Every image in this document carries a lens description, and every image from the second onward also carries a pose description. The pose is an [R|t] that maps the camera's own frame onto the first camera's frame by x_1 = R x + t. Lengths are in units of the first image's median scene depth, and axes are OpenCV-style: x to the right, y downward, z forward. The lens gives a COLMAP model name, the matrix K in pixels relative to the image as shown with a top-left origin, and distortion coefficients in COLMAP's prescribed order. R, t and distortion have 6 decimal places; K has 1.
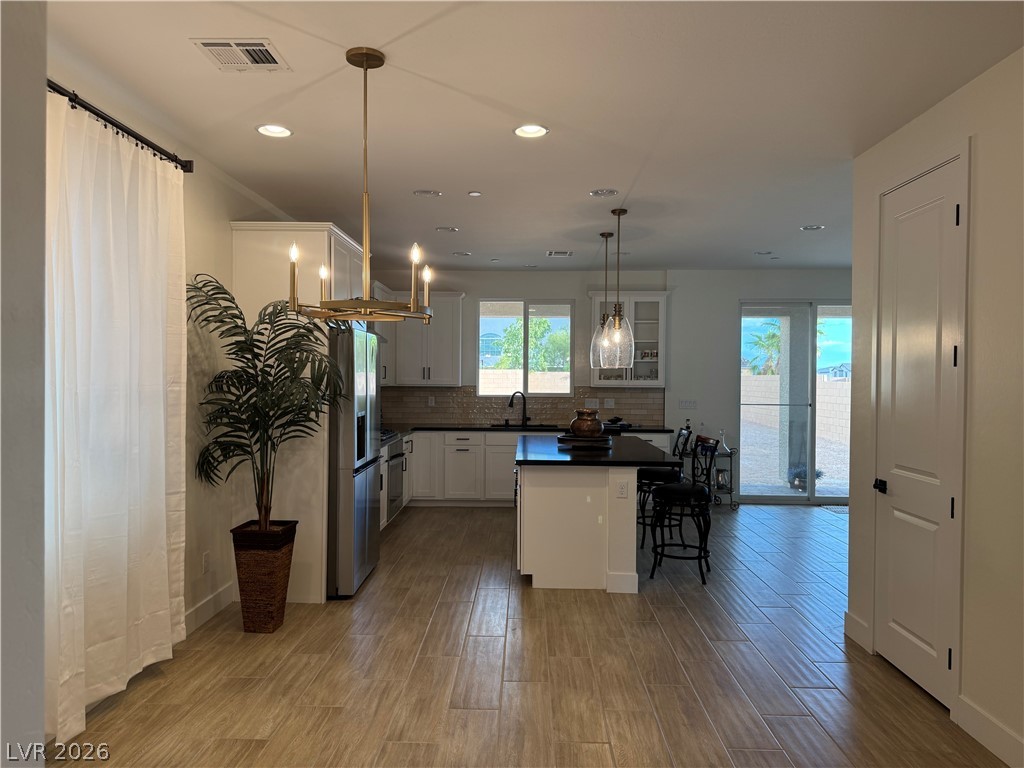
lens RADIAL K [[723.6, 0, 512.5], [0, 723.6, 385.6], [0, 0, 1]] dist [0.010726, 0.001019]
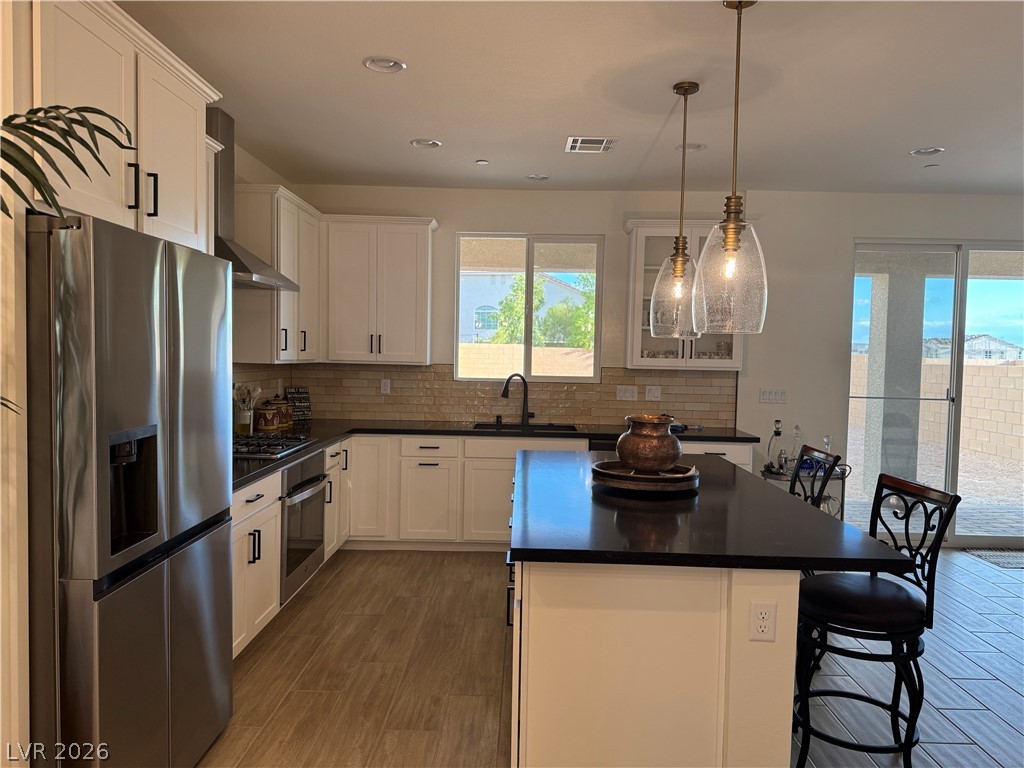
lens RADIAL K [[723.6, 0, 512.7], [0, 723.6, 382.6], [0, 0, 1]] dist [0.010726, 0.001019]
pose [[0.999902, 0.013477, 0.003815, 0.002063], [-0.013584, 0.999475, 0.029426, -0.003174], [-0.003416, -0.029475, 0.999560, 0.345968]]
